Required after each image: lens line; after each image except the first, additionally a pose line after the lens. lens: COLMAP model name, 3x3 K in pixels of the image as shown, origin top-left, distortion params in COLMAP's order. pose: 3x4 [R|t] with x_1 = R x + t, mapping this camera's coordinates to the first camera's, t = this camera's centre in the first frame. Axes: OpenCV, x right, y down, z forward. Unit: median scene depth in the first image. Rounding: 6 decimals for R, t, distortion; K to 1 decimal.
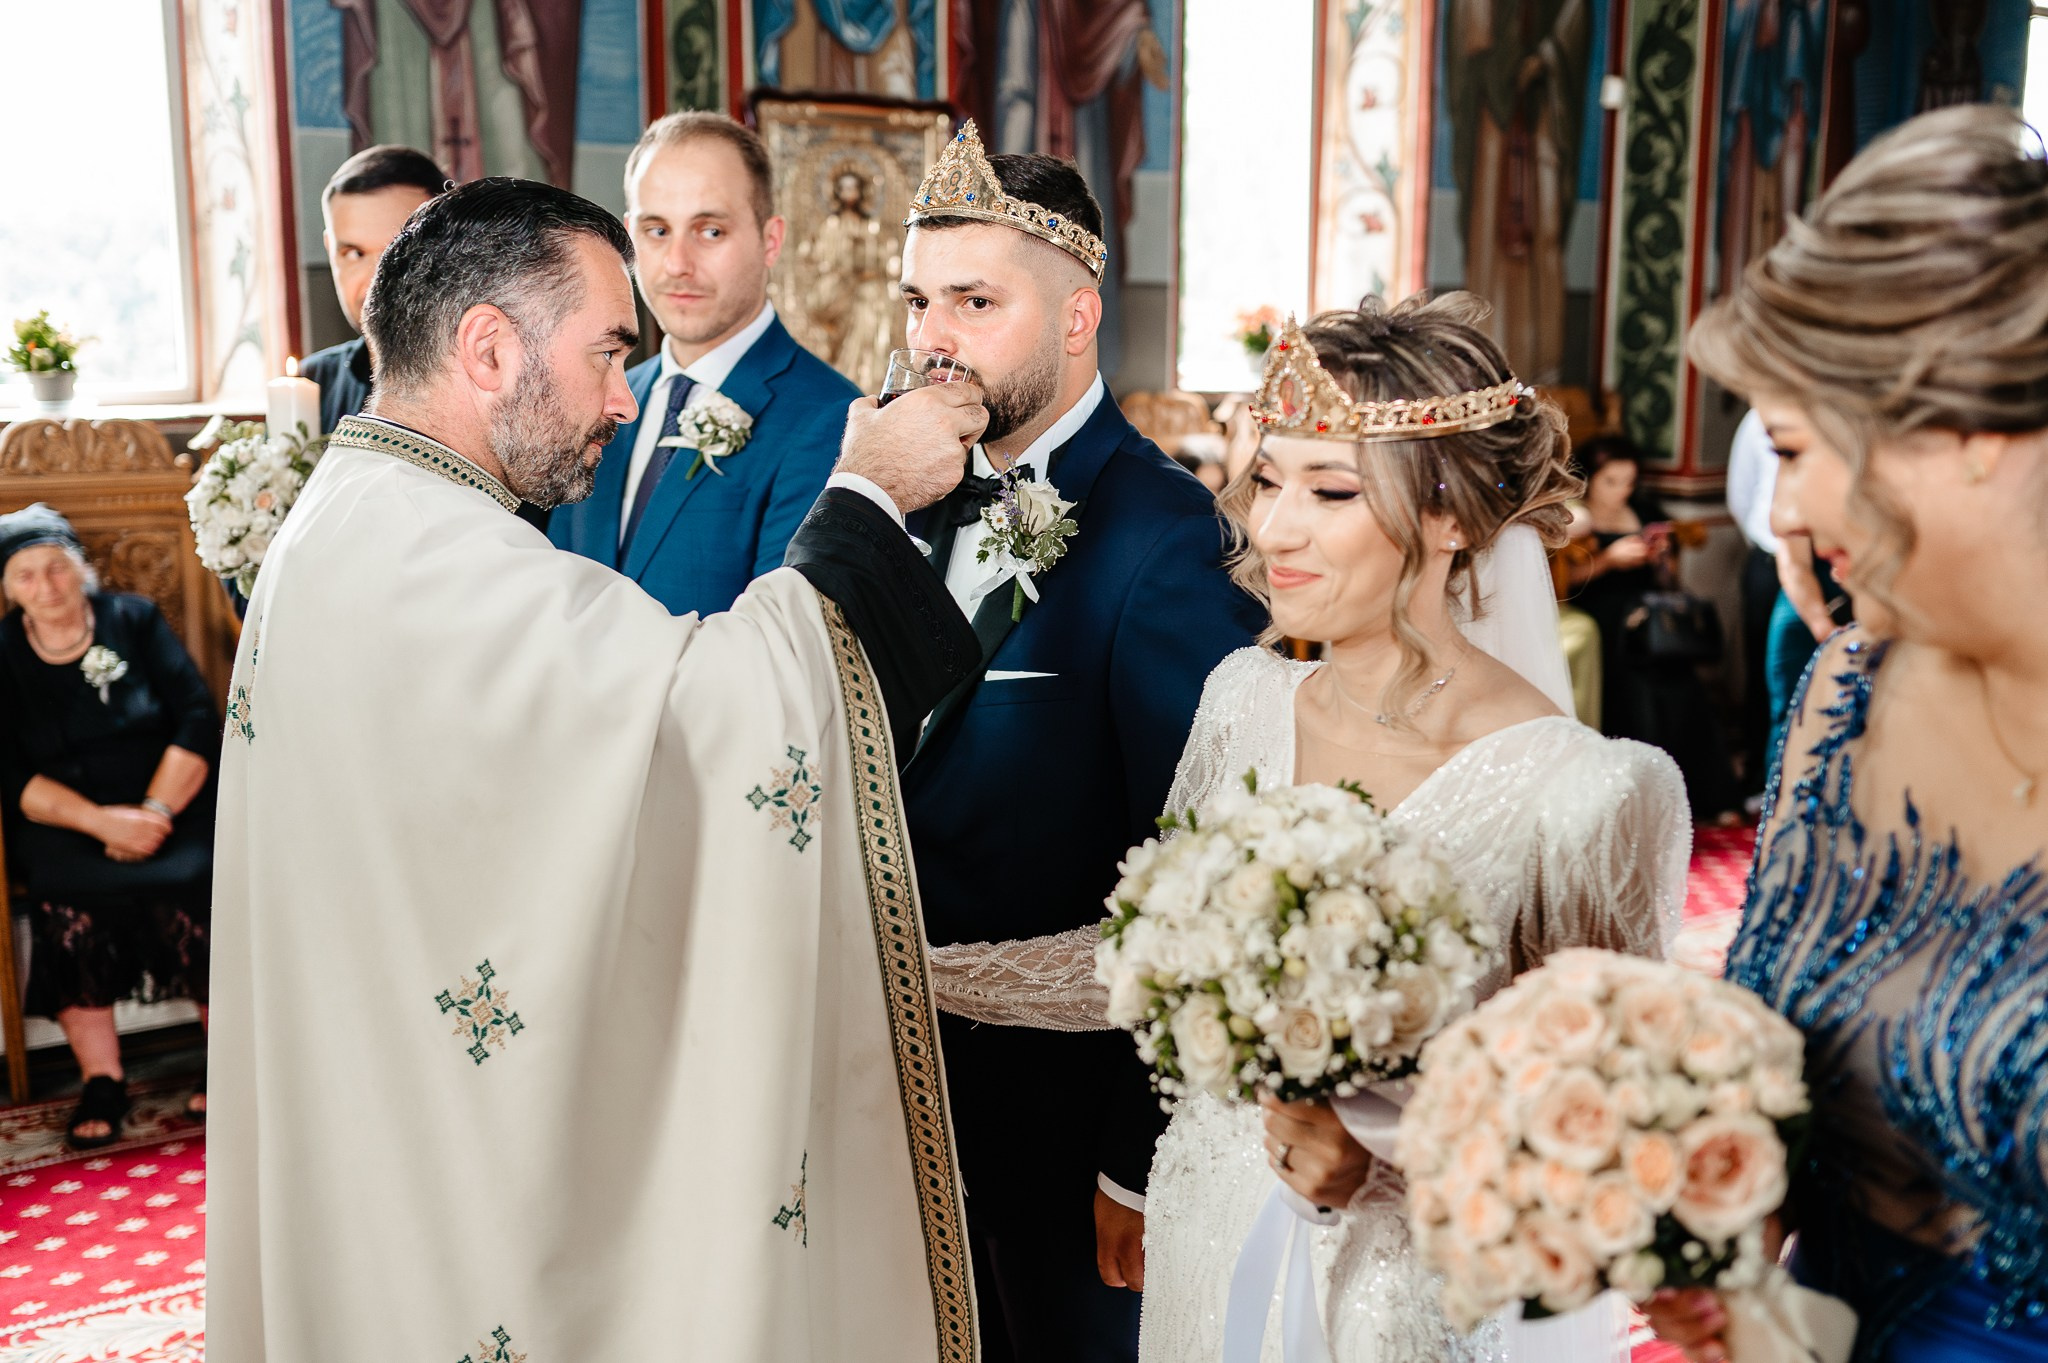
lens RADIAL K [[1980.1, 0, 1022.7], [0, 1980.1, 689.2], [0, 0, 1]] dist [-0.008148, 0.010023]
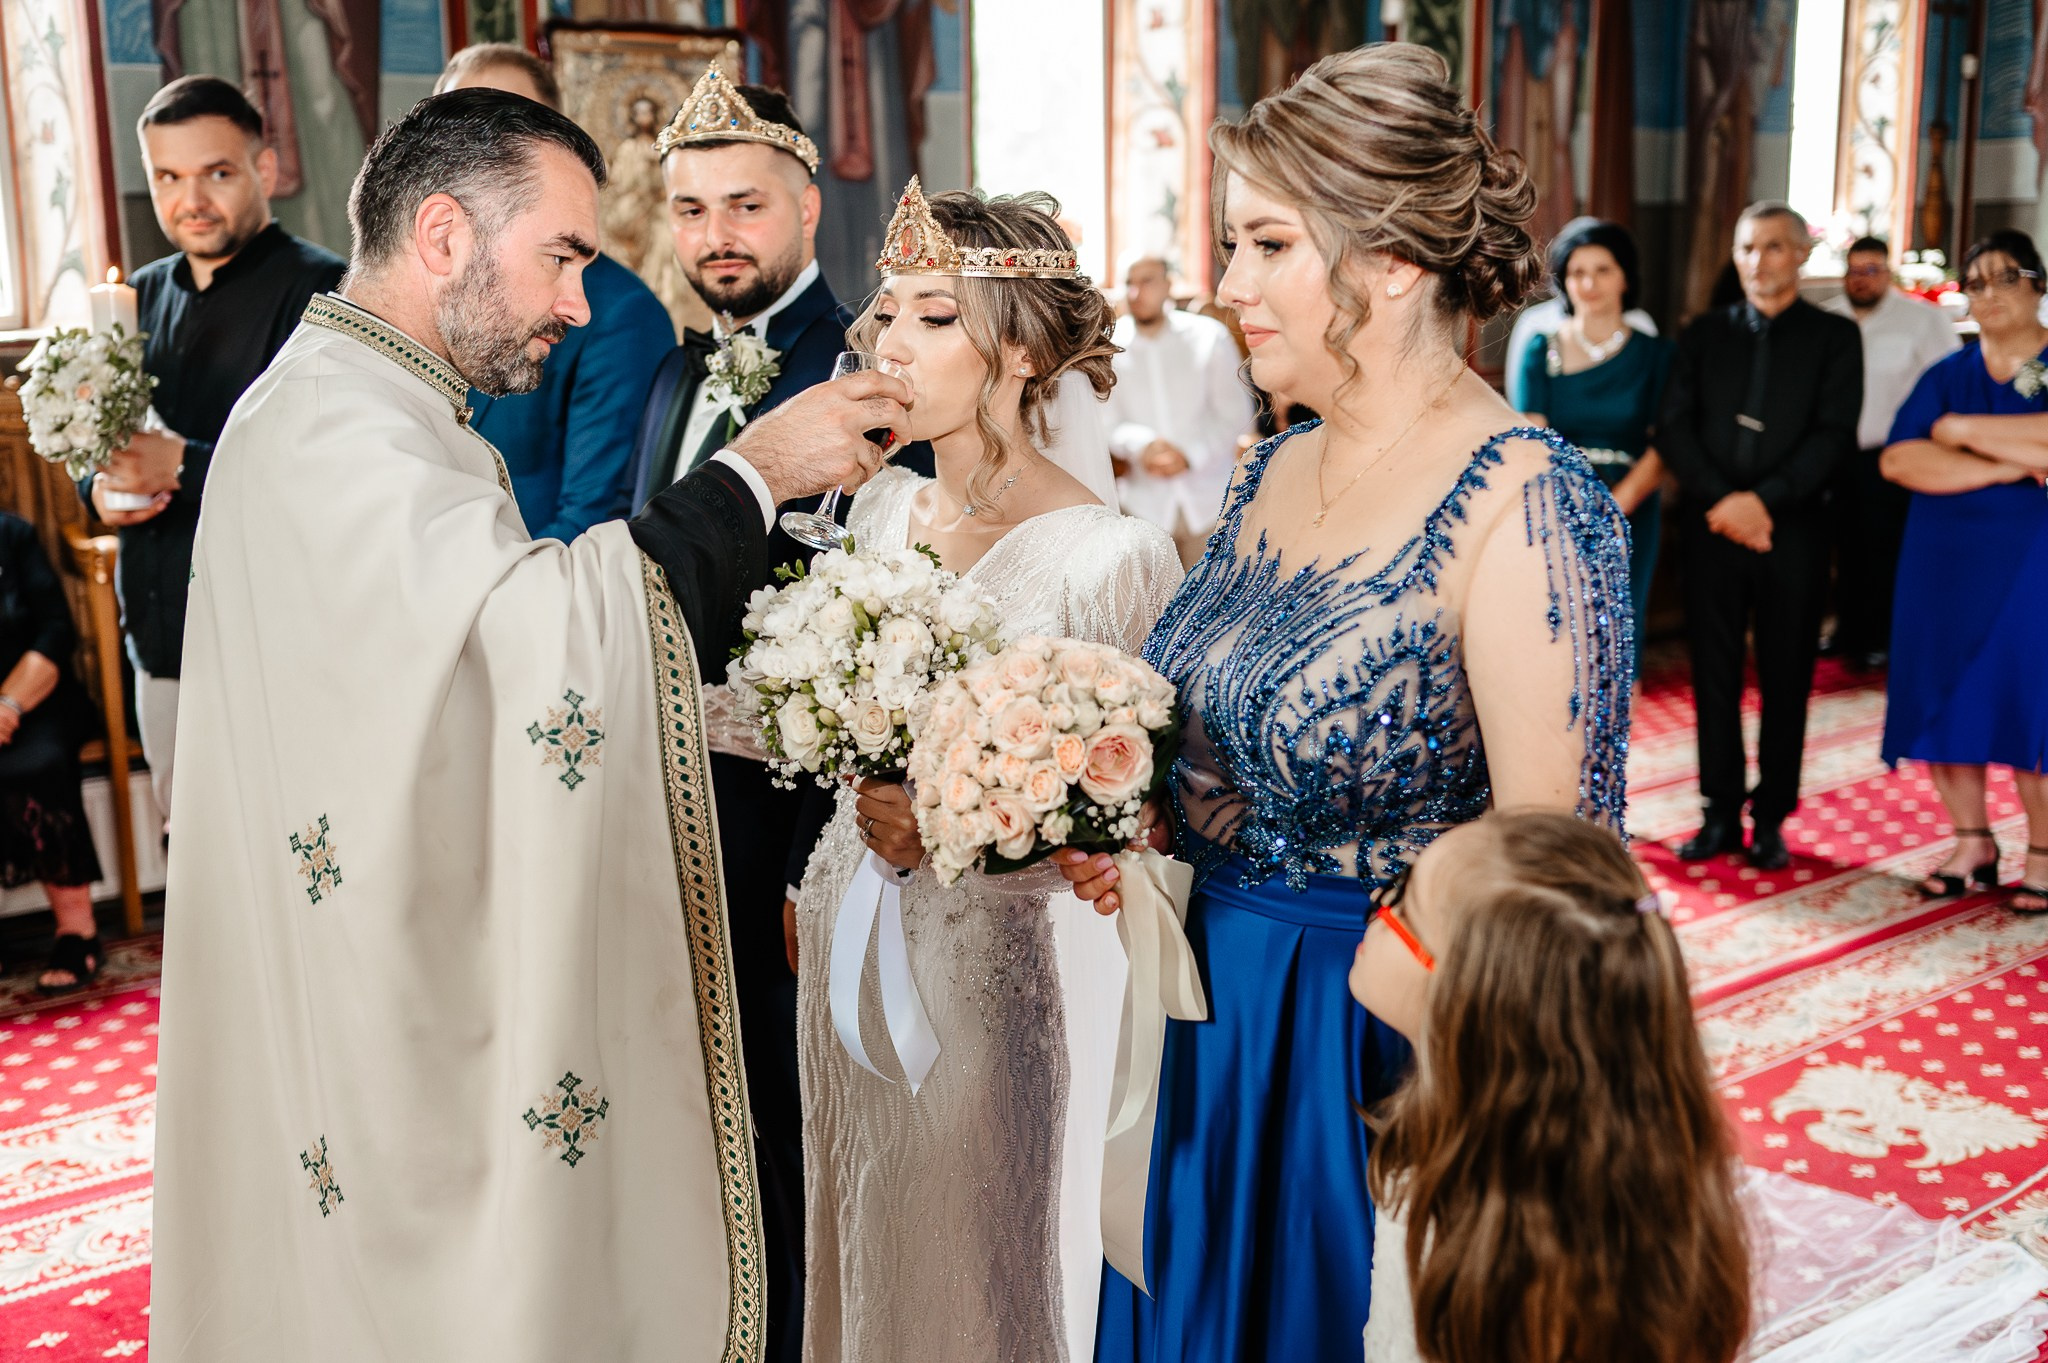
lens RADIAL K [[2031.3, 0, 970.1], [0, 2031.3, 669.6], [0, 0, 1]] dist [-0.014779, 0.020257]
pose [[0.998953, -0.027756, 0.036366, 0.040132], [0.027081, 0.999454, 0.018926, 0.029287], [-0.036871, -0.017922, 0.999159, -0.096474]]
